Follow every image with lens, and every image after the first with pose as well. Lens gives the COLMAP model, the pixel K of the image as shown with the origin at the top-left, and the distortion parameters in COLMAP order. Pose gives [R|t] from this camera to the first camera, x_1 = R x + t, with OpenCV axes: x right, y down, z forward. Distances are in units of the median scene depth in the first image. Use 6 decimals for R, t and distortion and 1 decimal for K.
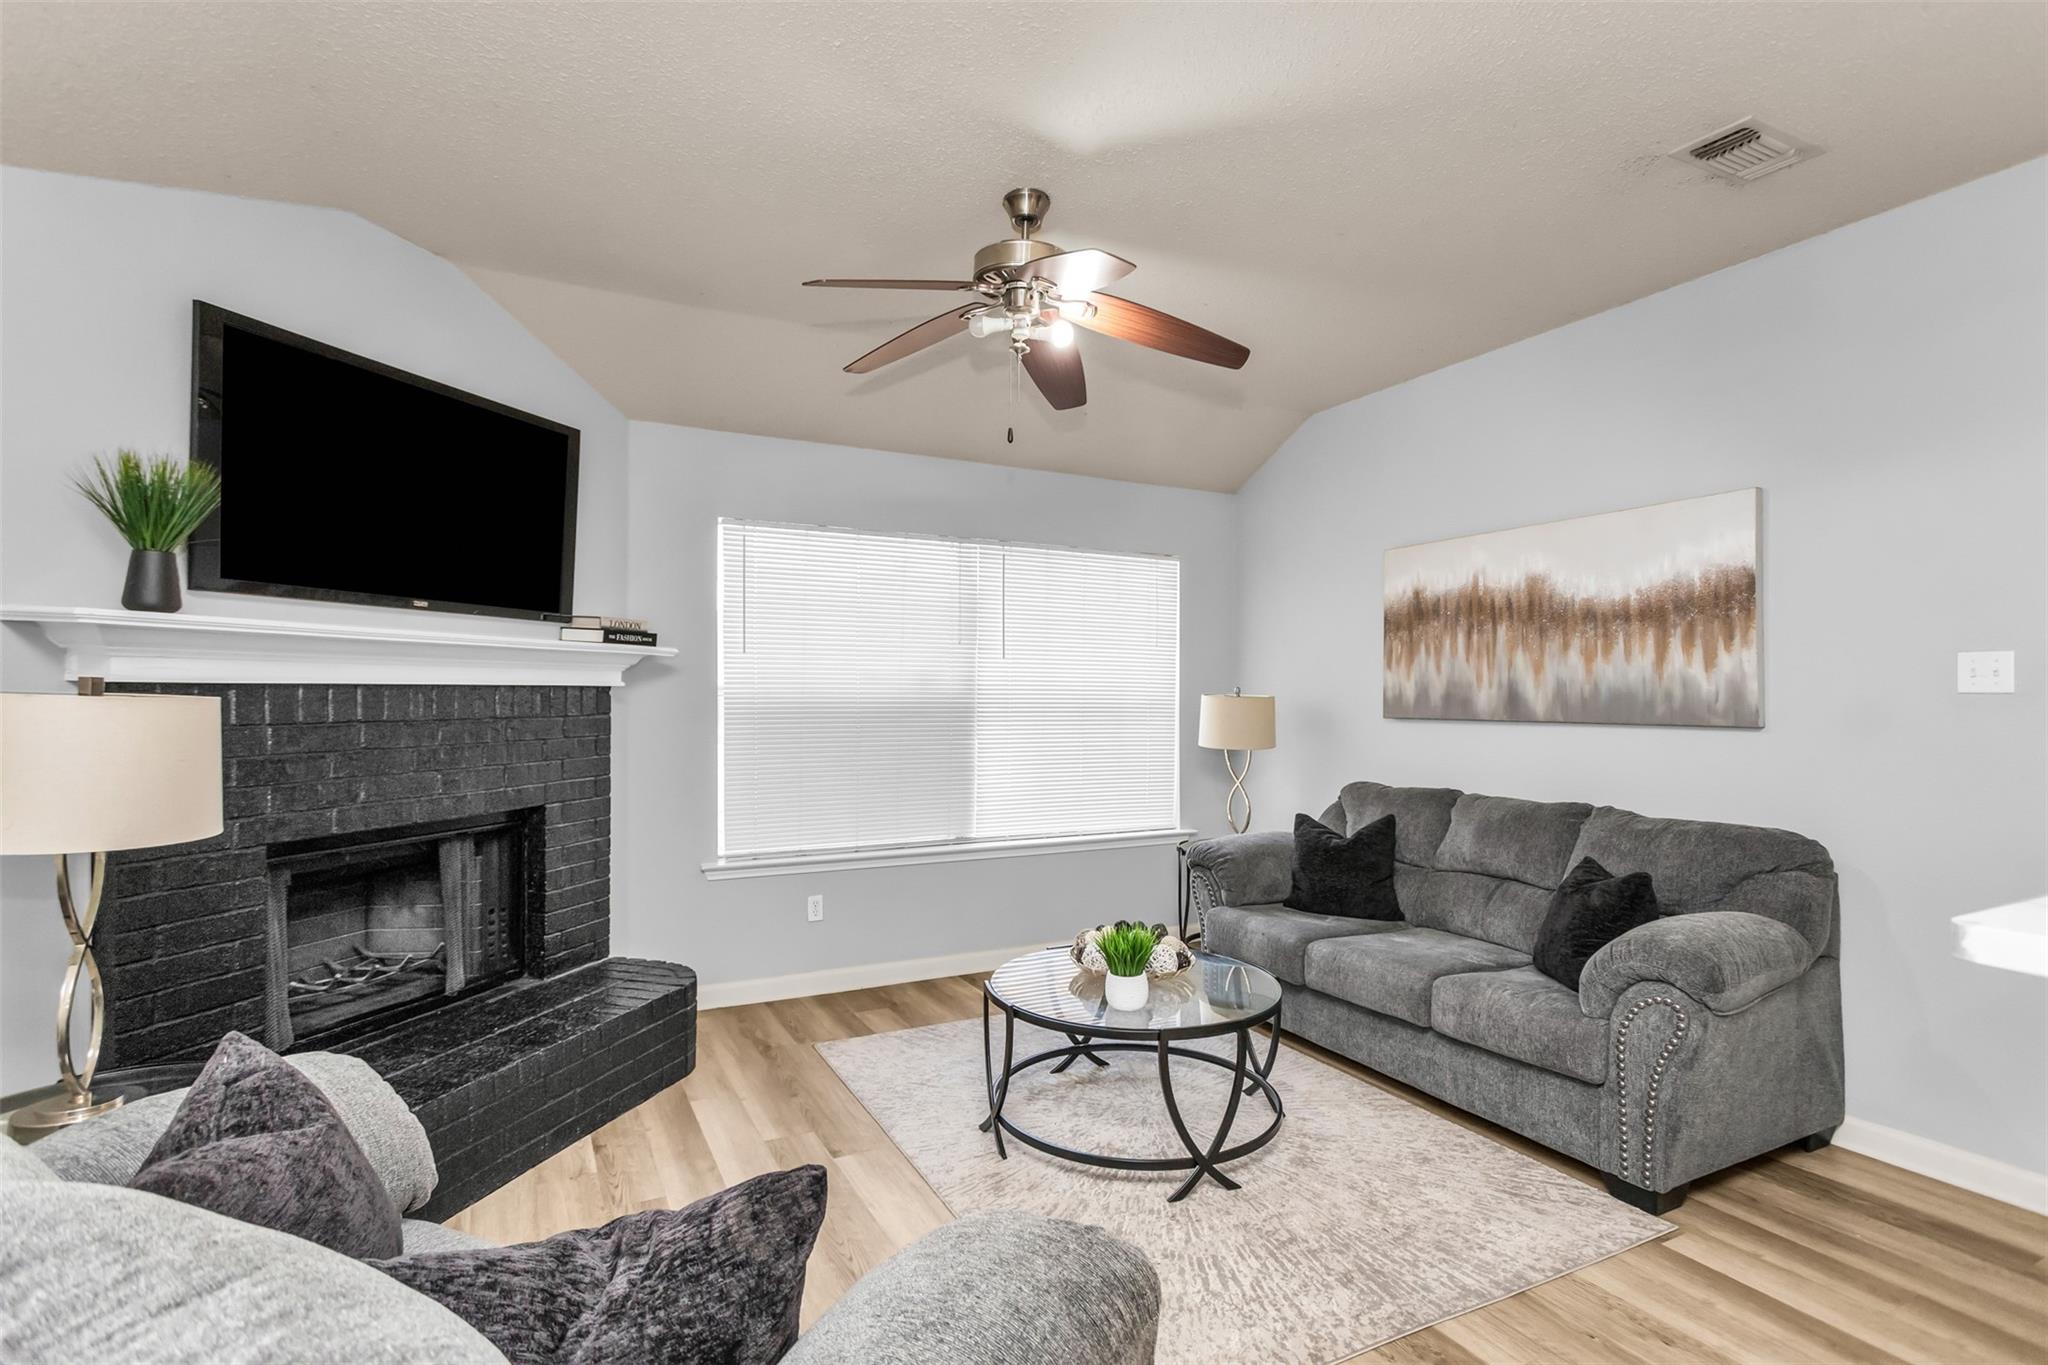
lens RADIAL K [[980.7, 0, 1019.1], [0, 980.7, 686.3], [0, 0, 1]] dist [0.001164, 0.002487]
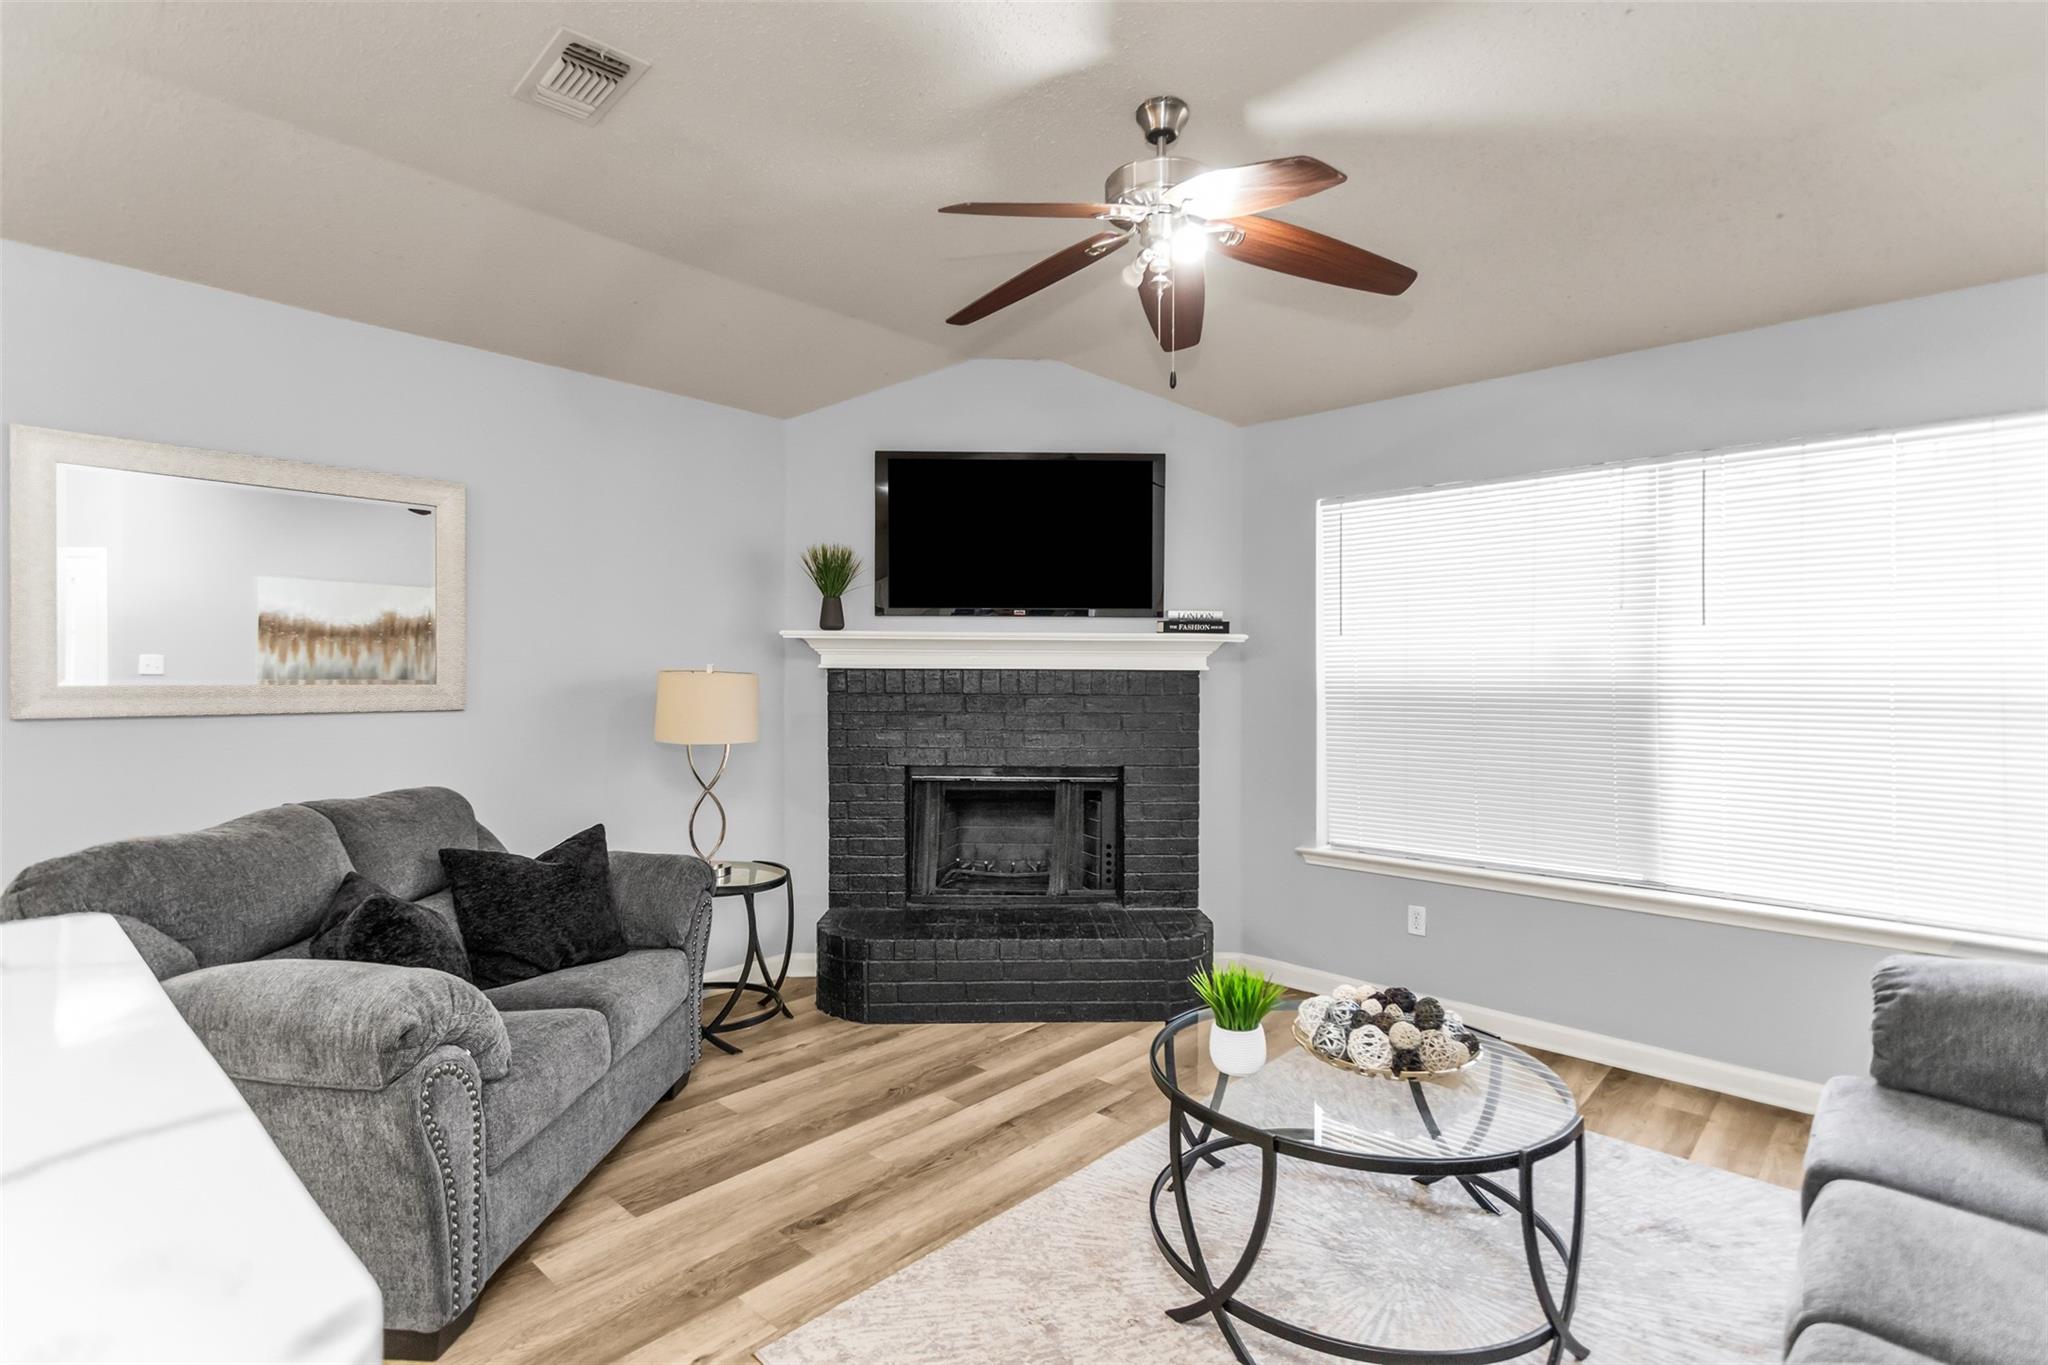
lens RADIAL K [[980.7, 0, 1019.8], [0, 980.7, 679.7], [0, 0, 1]] dist [0.001164, 0.002487]
pose [[0.336635, -0.002072, -0.941633, 0.584991], [0.000403, 0.999998, -0.002056, 0.012820], [0.941635, 0.000313, 0.336635, 0.424544]]
